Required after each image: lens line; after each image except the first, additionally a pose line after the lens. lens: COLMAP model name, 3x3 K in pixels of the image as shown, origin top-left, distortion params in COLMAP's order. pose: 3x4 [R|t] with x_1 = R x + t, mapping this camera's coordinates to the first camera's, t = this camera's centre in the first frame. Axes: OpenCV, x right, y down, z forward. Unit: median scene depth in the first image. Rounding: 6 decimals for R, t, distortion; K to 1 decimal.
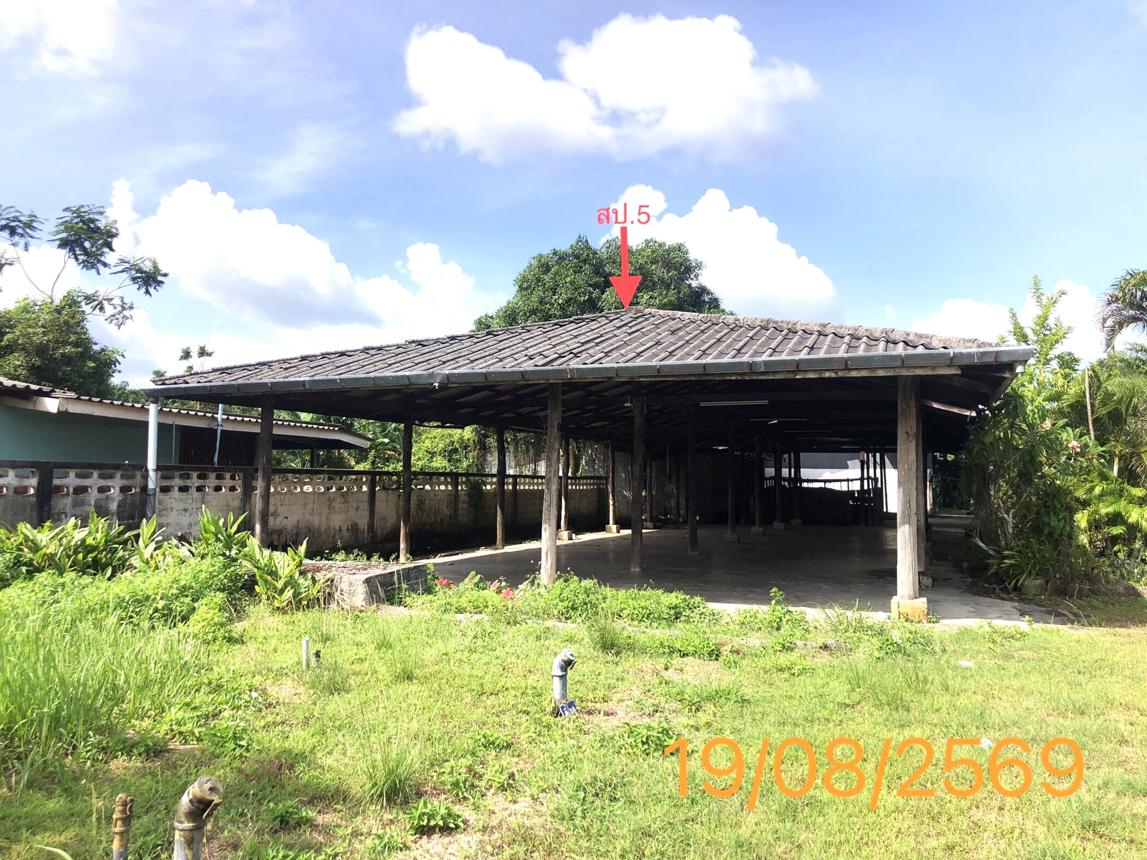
lens RADIAL K [[939.6, 0, 573.5], [0, 939.6, 430.0], [0, 0, 1]] dist [0.004512, 0.005699]
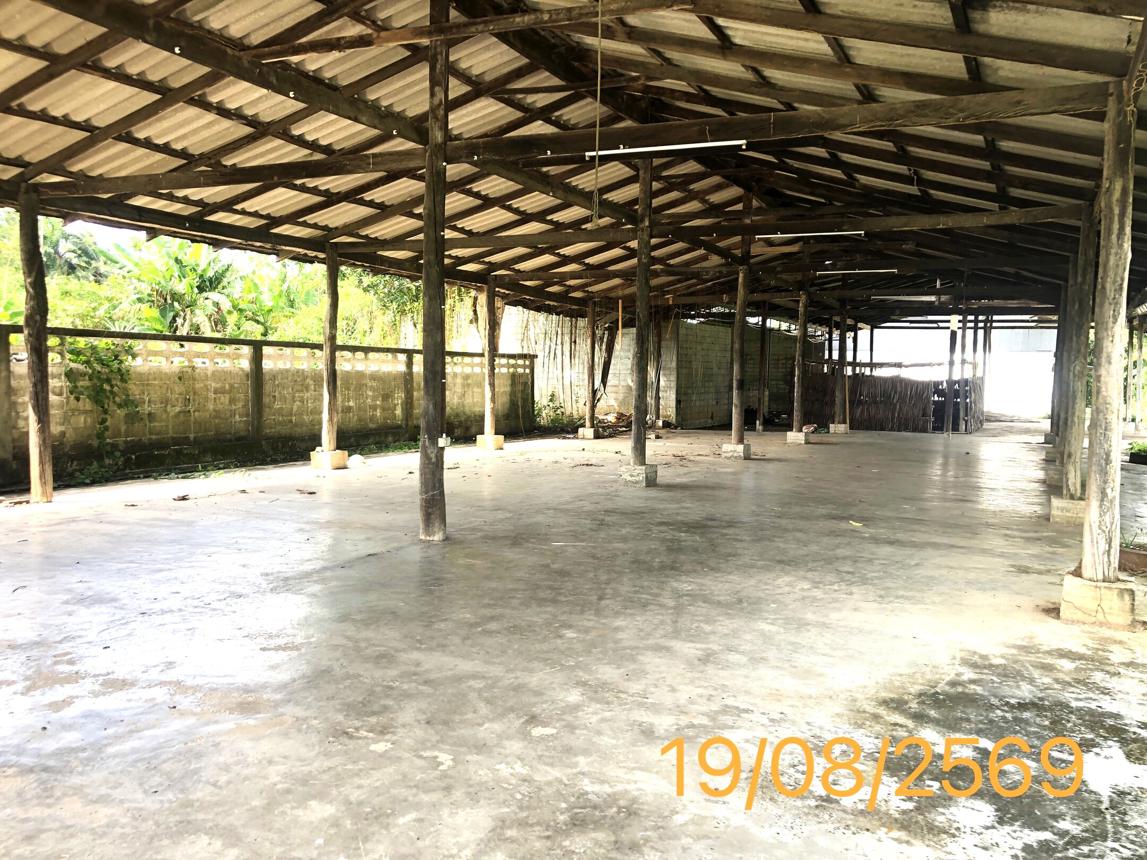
lens RADIAL K [[939.6, 0, 573.5], [0, 939.6, 430.0], [0, 0, 1]] dist [0.004512, 0.005699]
pose [[0.995378, 0.011243, -0.095377, 0.108717], [-0.000231, 0.993401, 0.114692, 0.024155], [0.096037, -0.114140, 0.988812, 0.325143]]
